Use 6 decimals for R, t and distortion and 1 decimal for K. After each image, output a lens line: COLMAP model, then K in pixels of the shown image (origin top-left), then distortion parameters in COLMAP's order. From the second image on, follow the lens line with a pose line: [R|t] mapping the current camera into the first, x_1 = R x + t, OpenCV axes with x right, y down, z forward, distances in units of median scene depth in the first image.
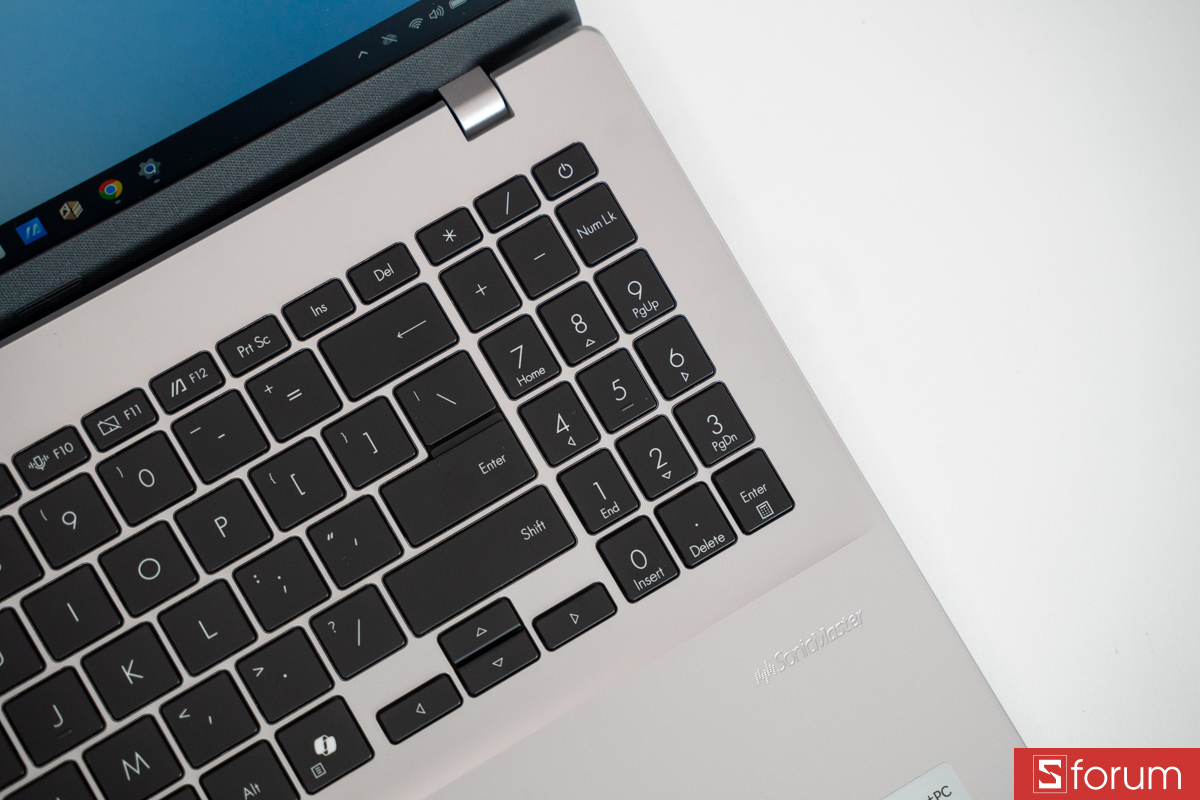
lens RADIAL K [[2514.6, 0, 593.9], [0, 2514.6, 402.3], [0, 0, 1]] dist [0.340788, 0.000000]
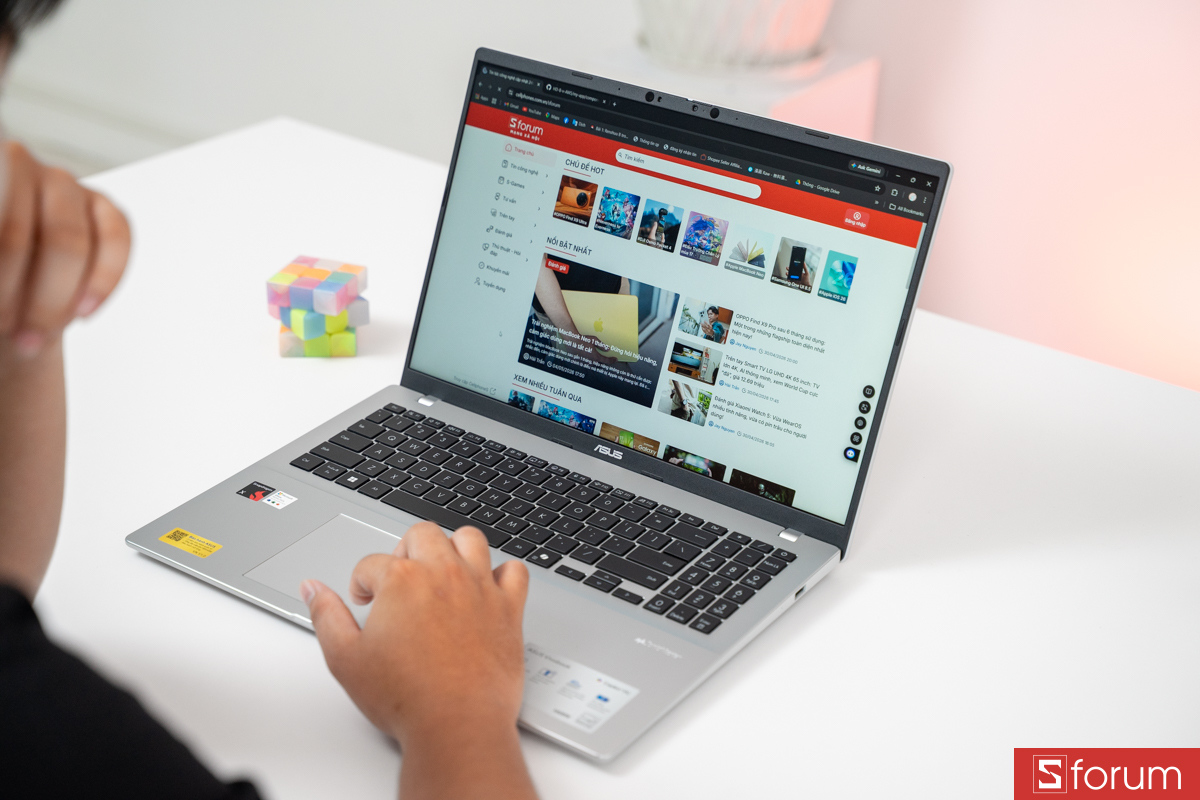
lens RADIAL K [[2018.1, 0, 594.3], [0, 2018.1, 399.3], [0, 0, 1]] dist [0.208357, 0.000000]
pose [[0.407869, 0.355893, -0.840823, 1.597432], [-0.904932, 0.280030, -0.320439, 0.703568], [0.121413, 0.891585, 0.436274, -0.056859]]
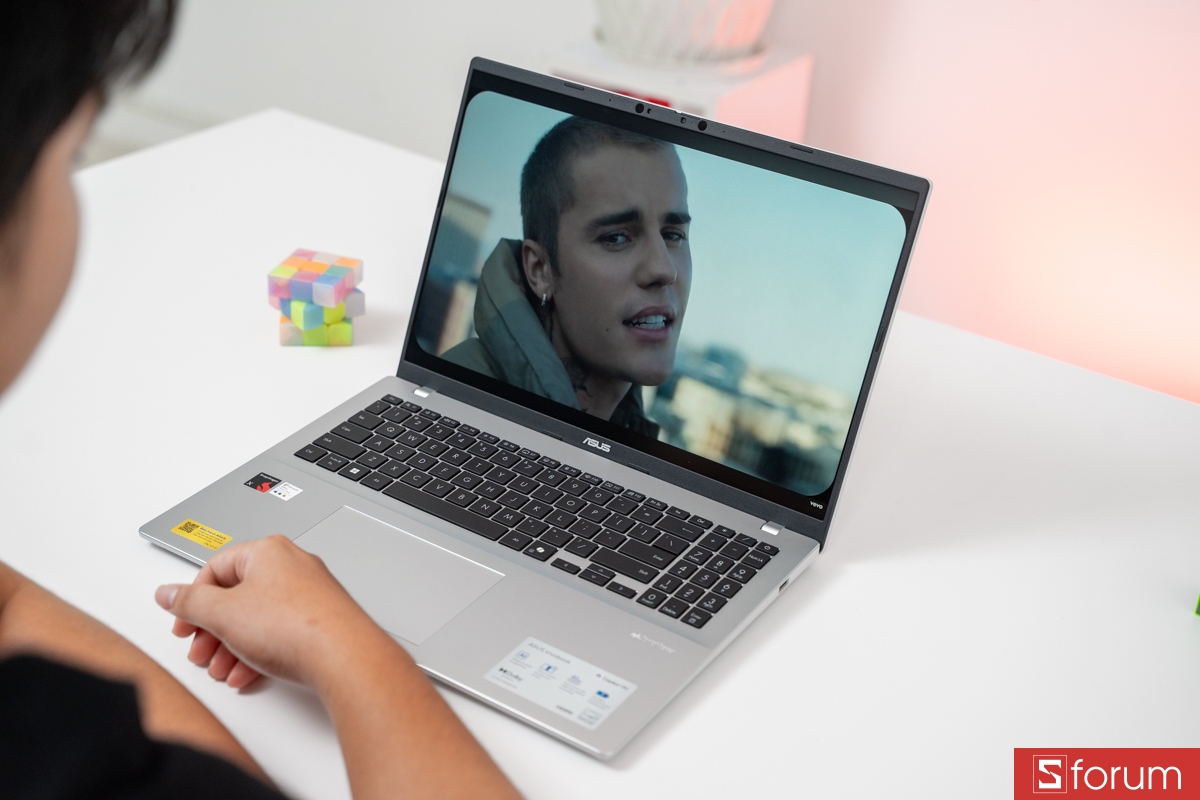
lens RADIAL K [[1770.1, 0, 596.1], [0, 1770.1, 400.5], [0, 0, 1]] dist [0.118699, 0.000000]
pose [[0.437693, 0.389148, -0.810548, 1.402813], [-0.893874, 0.285611, -0.345566, 0.691287], [0.097025, 0.875780, 0.472859, -0.052792]]
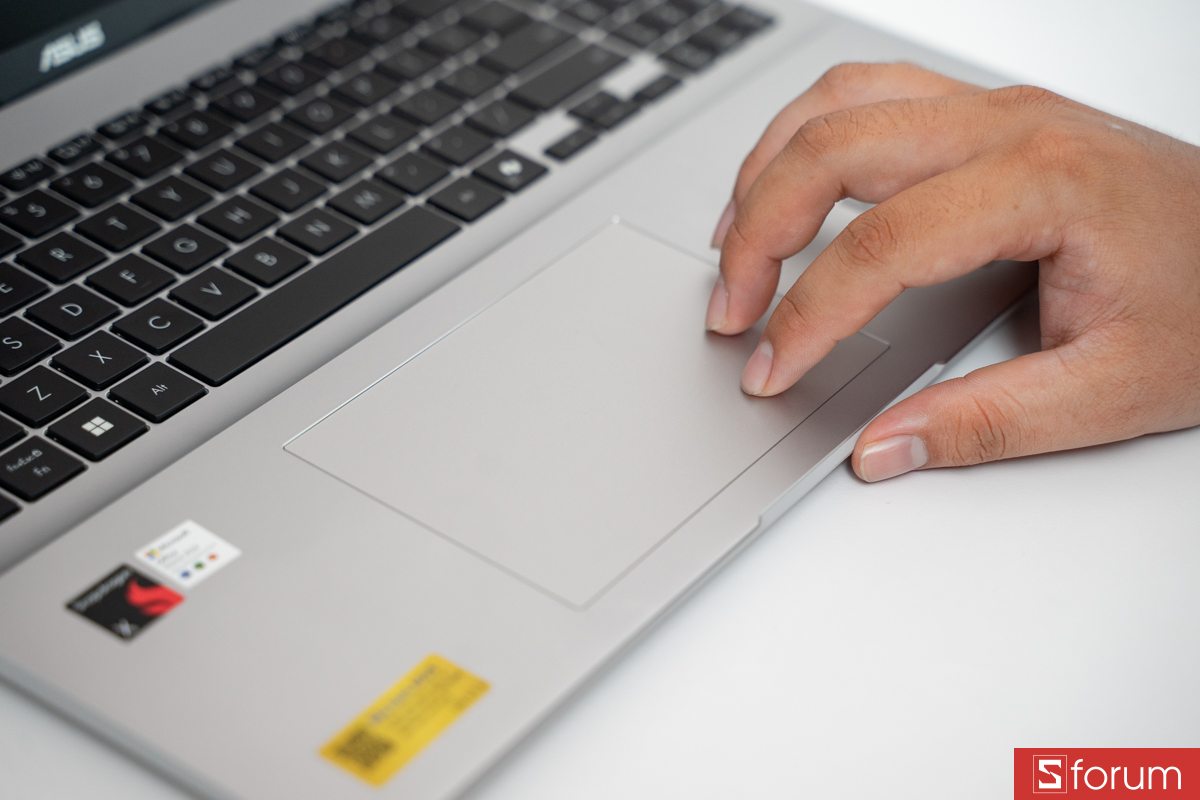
lens RADIAL K [[2514.6, 0, 601.7], [0, 2514.6, 398.9], [0, 0, 1]] dist [0.340788, 0.000000]
pose [[0.918937, -0.253932, 0.301783, -0.442095], [0.392772, 0.658736, -0.641714, 0.964669], [-0.035844, 0.708227, 0.705074, 0.236450]]
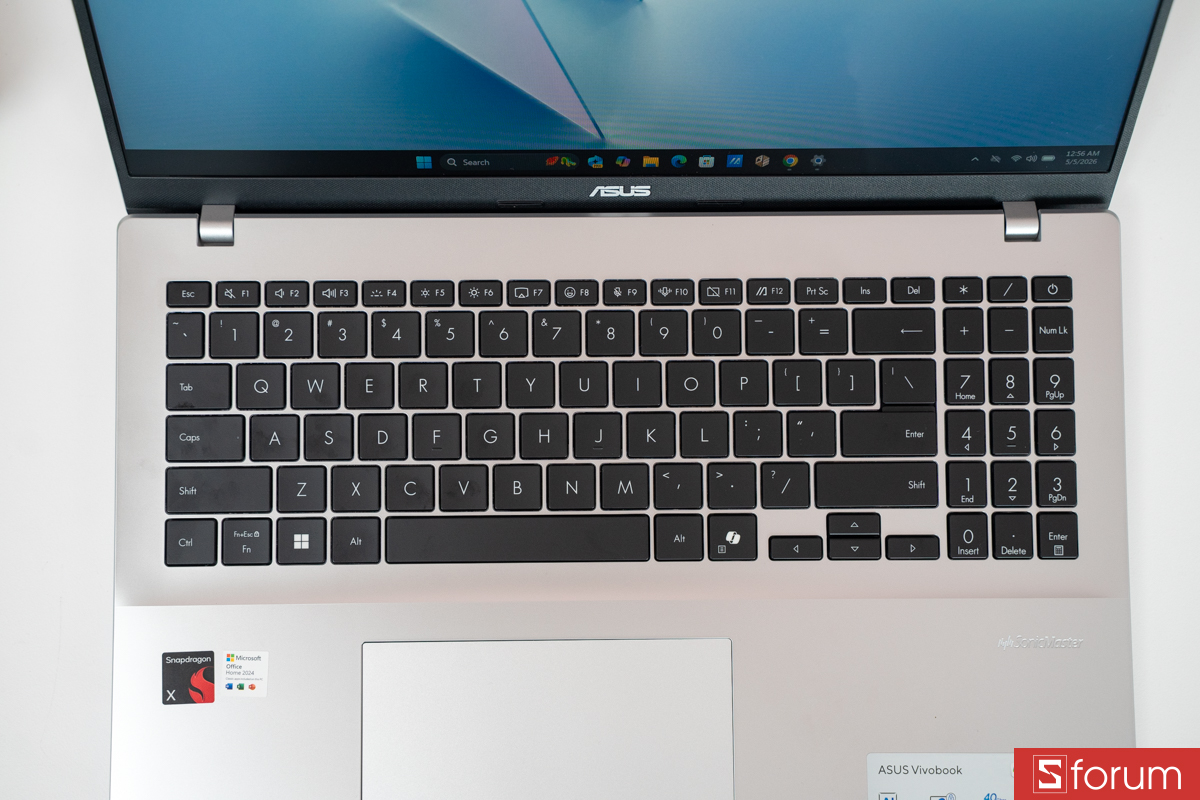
lens RADIAL K [[1644.7, 0, 600.3], [0, 1644.7, 411.7], [0, 0, 1]] dist [0.096869, 0.000000]
pose [[0.863336, 0.493277, -0.106439, -0.104683], [-0.491348, 0.869775, 0.045488, 0.060644], [0.115016, 0.013027, 0.993278, -0.015666]]
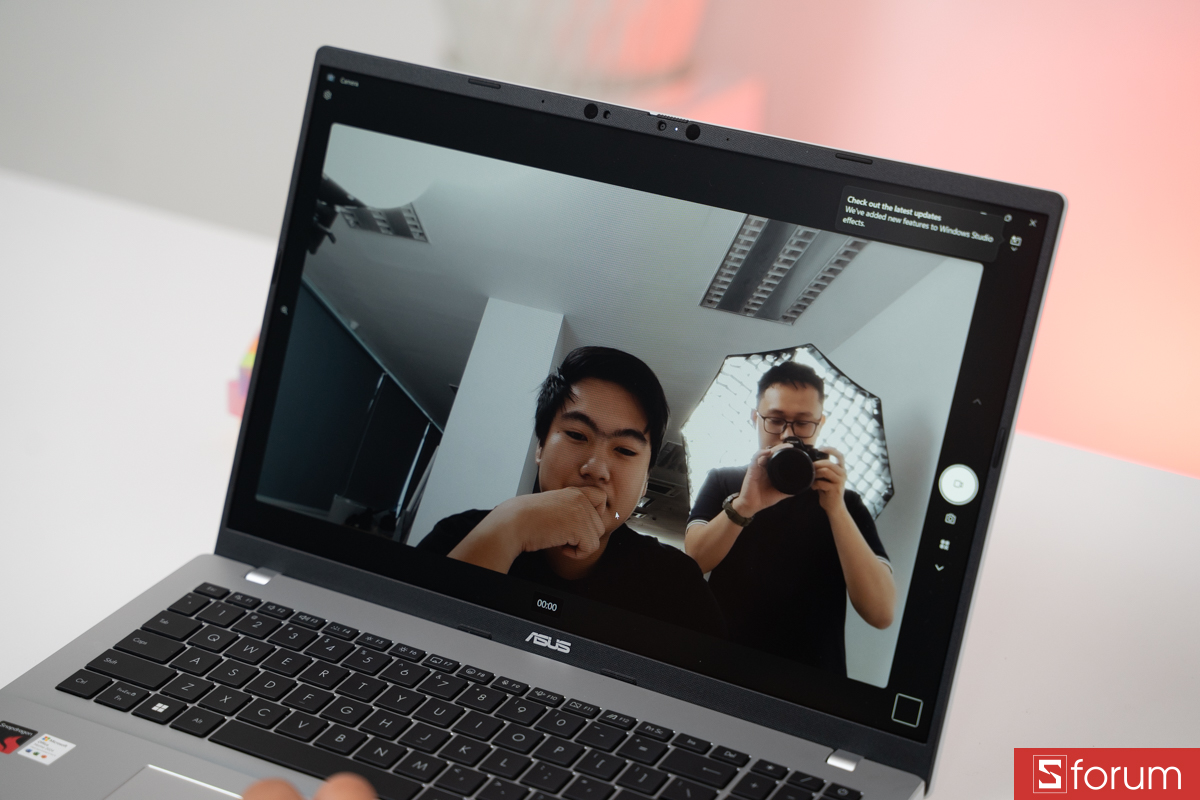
lens RADIAL K [[2514.6, 0, 597.3], [0, 2514.6, 401.6], [0, 0, 1]] dist [0.340788, 0.000000]
pose [[0.514054, 0.296709, -0.804805, 1.201850], [-0.850791, 0.295713, -0.434406, 0.712342], [0.109099, 0.908029, 0.404450, 0.065618]]
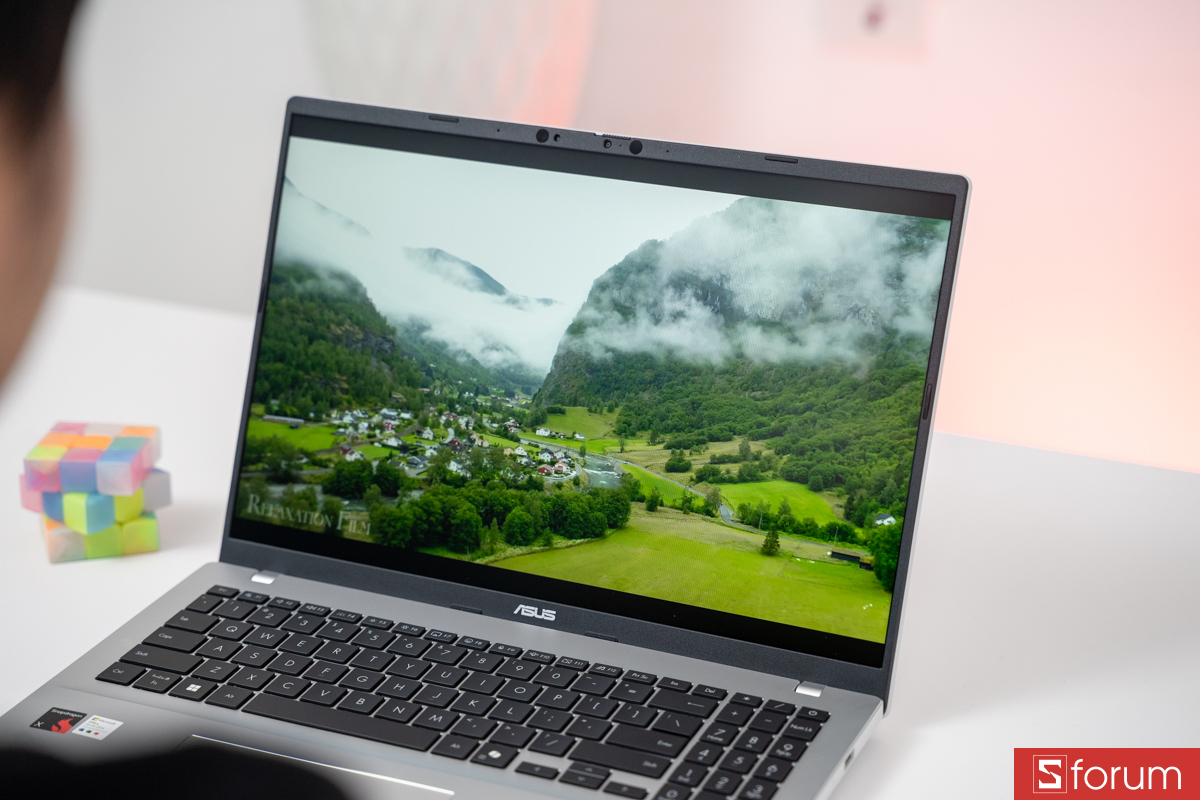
lens RADIAL K [[2514.6, 0, 596.5], [0, 2514.6, 402.6], [0, 0, 1]] dist [0.340788, 0.000000]
pose [[0.576919, 0.221087, -0.786311, 1.354072], [-0.803611, 0.325942, -0.497968, 0.919836], [0.146197, 0.919175, 0.365710, 0.069375]]
